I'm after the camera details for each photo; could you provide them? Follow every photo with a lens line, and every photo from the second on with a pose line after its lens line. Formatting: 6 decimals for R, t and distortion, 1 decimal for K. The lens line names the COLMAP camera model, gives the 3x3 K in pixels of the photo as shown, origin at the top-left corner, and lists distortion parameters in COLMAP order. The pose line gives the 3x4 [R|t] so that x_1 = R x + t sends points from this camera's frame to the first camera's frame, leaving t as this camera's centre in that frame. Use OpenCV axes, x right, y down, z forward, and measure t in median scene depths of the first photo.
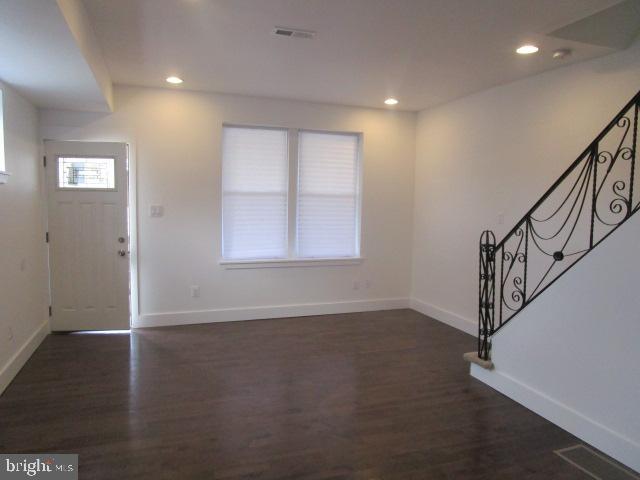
lens RADIAL K [[456.1, 0, 318.4], [0, 456.1, 238.1], [0, 0, 1]] dist [-0.033083, 0.007102]
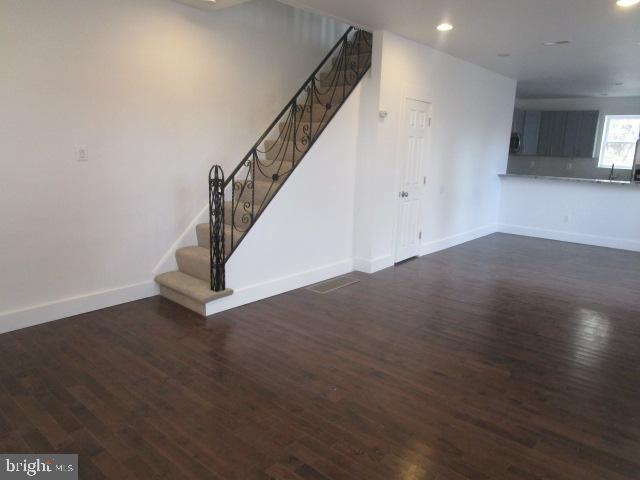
lens RADIAL K [[456.1, 0, 317.8], [0, 456.1, 240.6], [0, 0, 1]] dist [-0.033083, 0.007102]
pose [[-0.484902, -0.211062, 0.848718, -0.671027], [0.037786, 0.964480, 0.261439, -0.118495], [-0.873752, 0.158842, -0.459703, 1.398242]]
